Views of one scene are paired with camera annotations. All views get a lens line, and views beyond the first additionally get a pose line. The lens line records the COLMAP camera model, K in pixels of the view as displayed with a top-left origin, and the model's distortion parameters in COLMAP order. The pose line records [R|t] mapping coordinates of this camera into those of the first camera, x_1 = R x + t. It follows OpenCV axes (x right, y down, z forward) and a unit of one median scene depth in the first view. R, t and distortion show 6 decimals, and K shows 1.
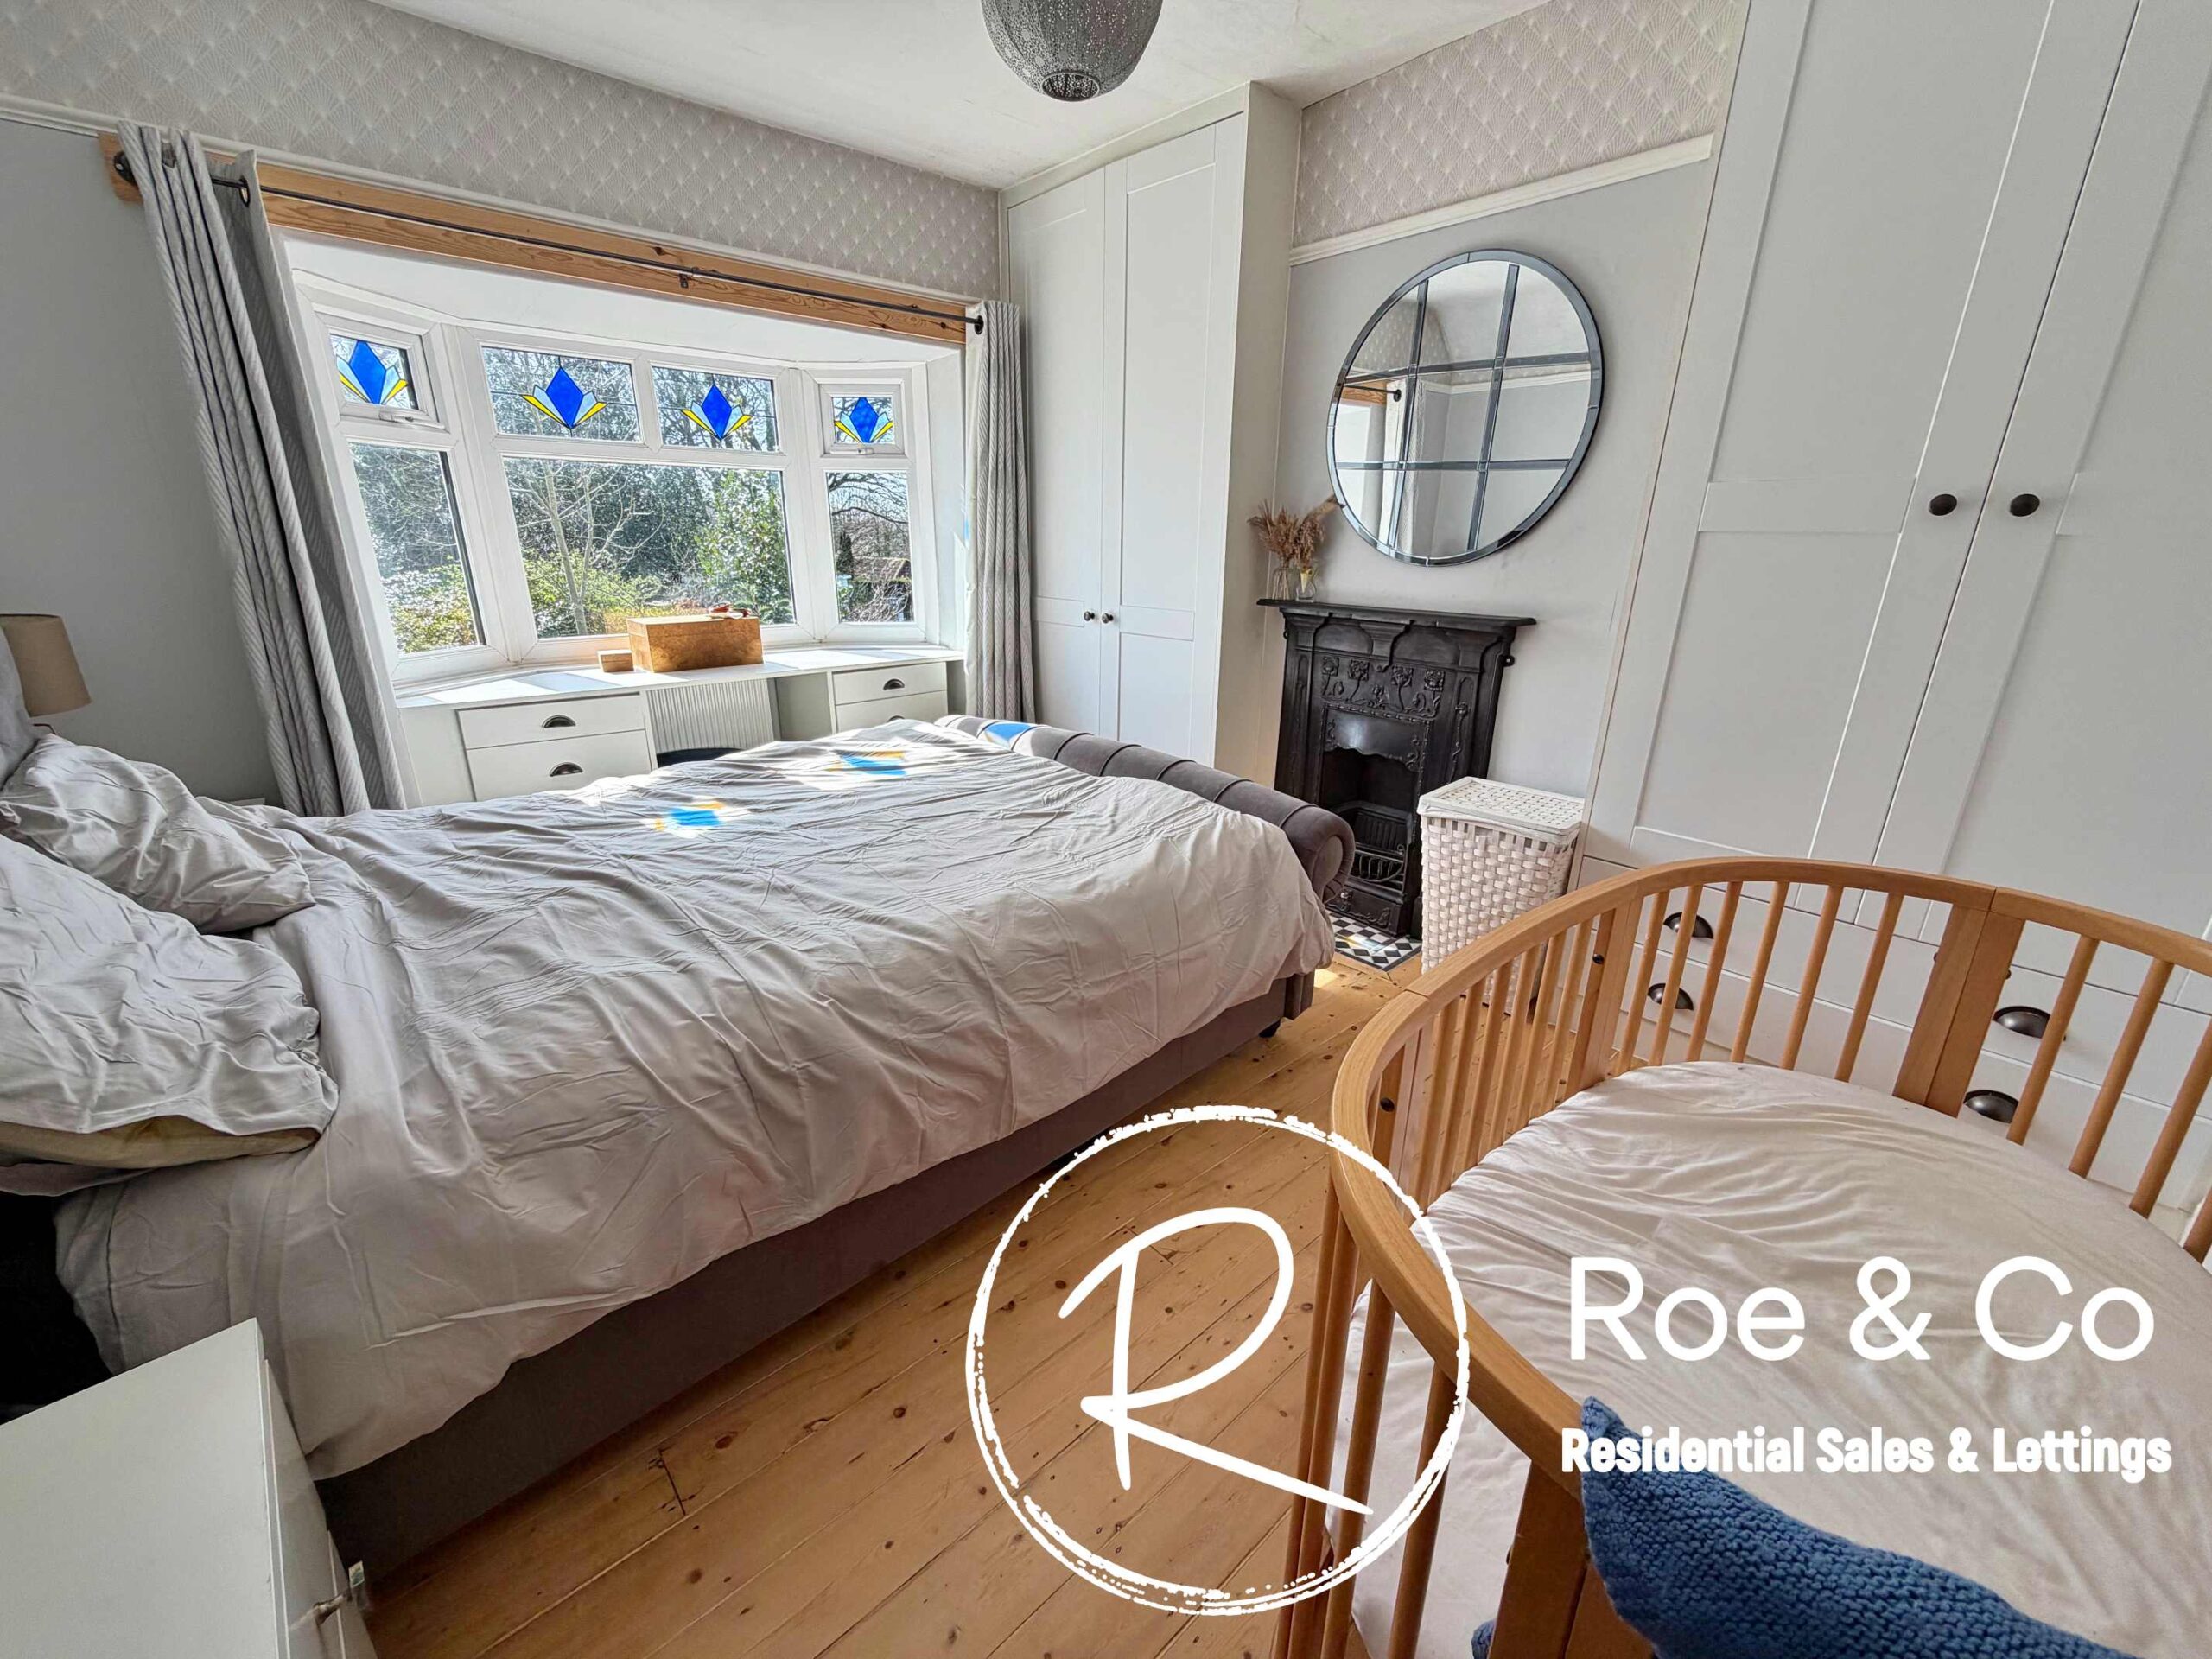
lens RADIAL K [[886.3, 0, 1110.0], [0, 886.3, 827.4], [0, 0, 1]] dist [0.002330, 0.000850]
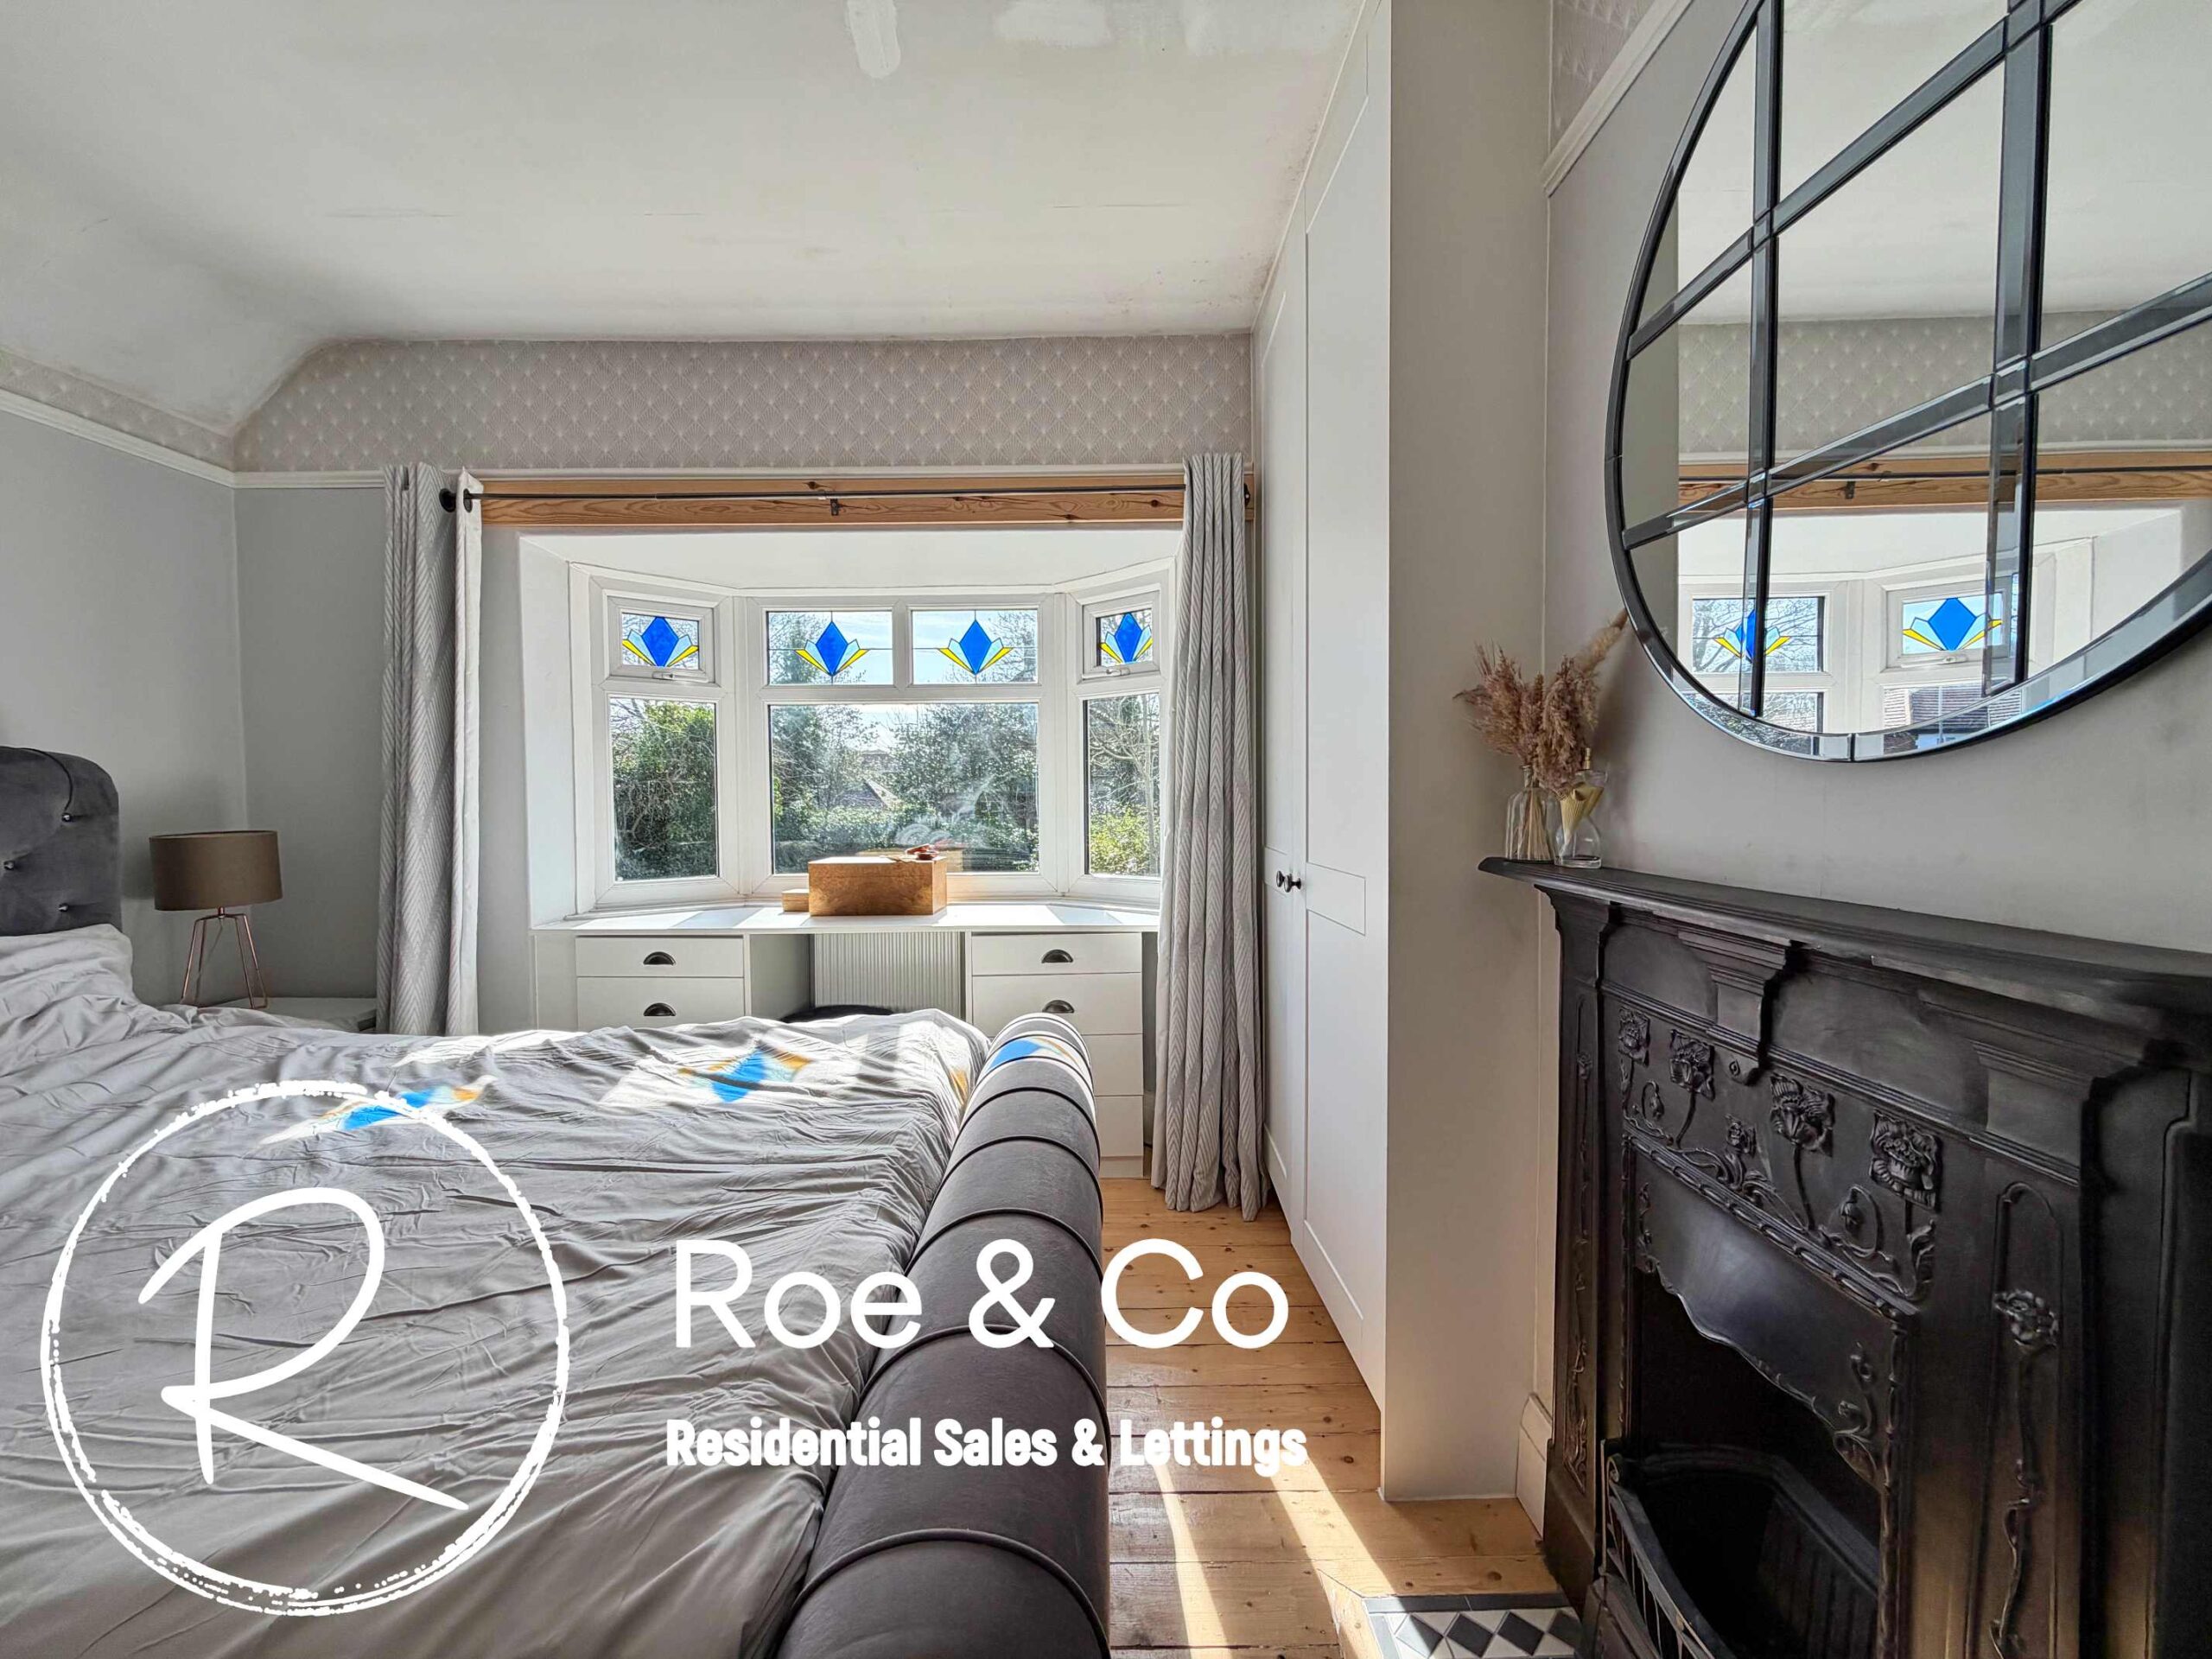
lens RADIAL K [[886.3, 0, 1103.7], [0, 886.3, 823.8], [0, 0, 1]] dist [0.002330, 0.000850]
pose [[0.739240, 0.006407, -0.673412, 0.349606], [-0.198695, 0.957515, -0.209009, -0.151507], [0.643463, 0.288311, 0.709106, 0.591527]]
